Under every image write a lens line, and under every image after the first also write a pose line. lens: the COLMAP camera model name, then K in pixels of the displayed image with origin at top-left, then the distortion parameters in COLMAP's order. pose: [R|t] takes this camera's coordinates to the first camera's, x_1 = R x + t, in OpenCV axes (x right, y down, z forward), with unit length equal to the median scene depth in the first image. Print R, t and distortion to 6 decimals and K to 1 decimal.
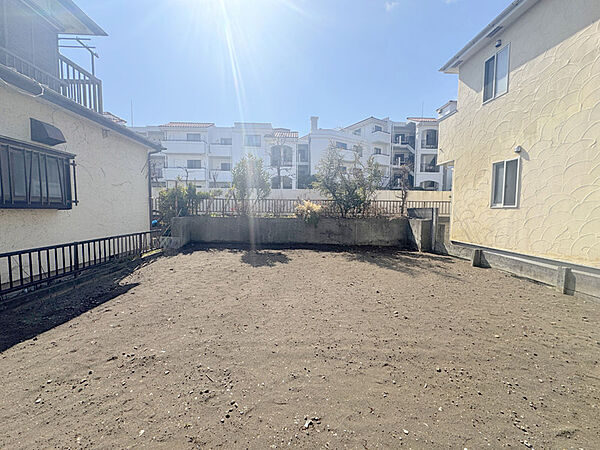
lens RADIAL K [[238.6, 0, 300.0], [0, 238.6, 225.0], [0, 0, 1]] dist [-0.000198, -0.000128]
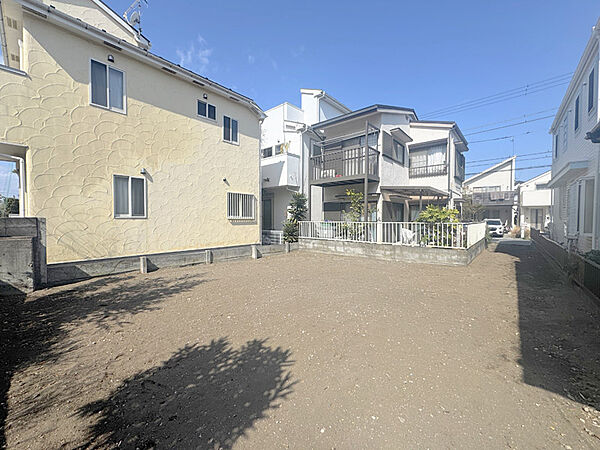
lens RADIAL K [[238.6, 0, 300.0], [0, 238.6, 225.0], [0, 0, 1]] dist [-0.000198, -0.000128]
pose [[-0.715785, -0.031881, 0.697593, -0.372225], [0.035687, 0.995982, 0.082135, -0.078264], [-0.697408, 0.083687, -0.711771, 0.934852]]
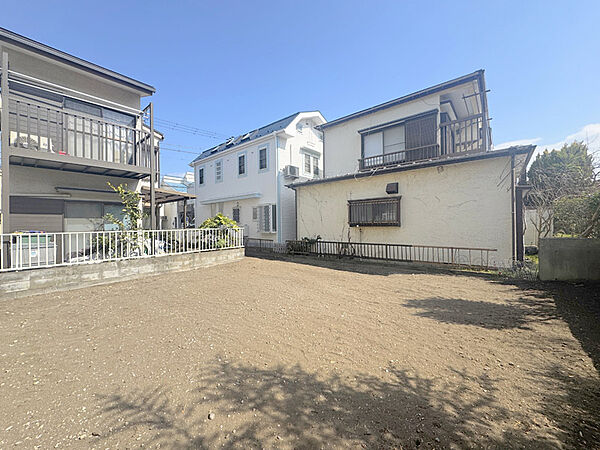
lens RADIAL K [[238.6, 0, 300.0], [0, 238.6, 225.0], [0, 0, 1]] dist [-0.000198, -0.000128]
pose [[-0.679731, 0.002084, -0.733458, 0.480064], [-0.038301, 0.998531, 0.038333, -0.062108], [0.732461, 0.054148, -0.678653, 0.910507]]
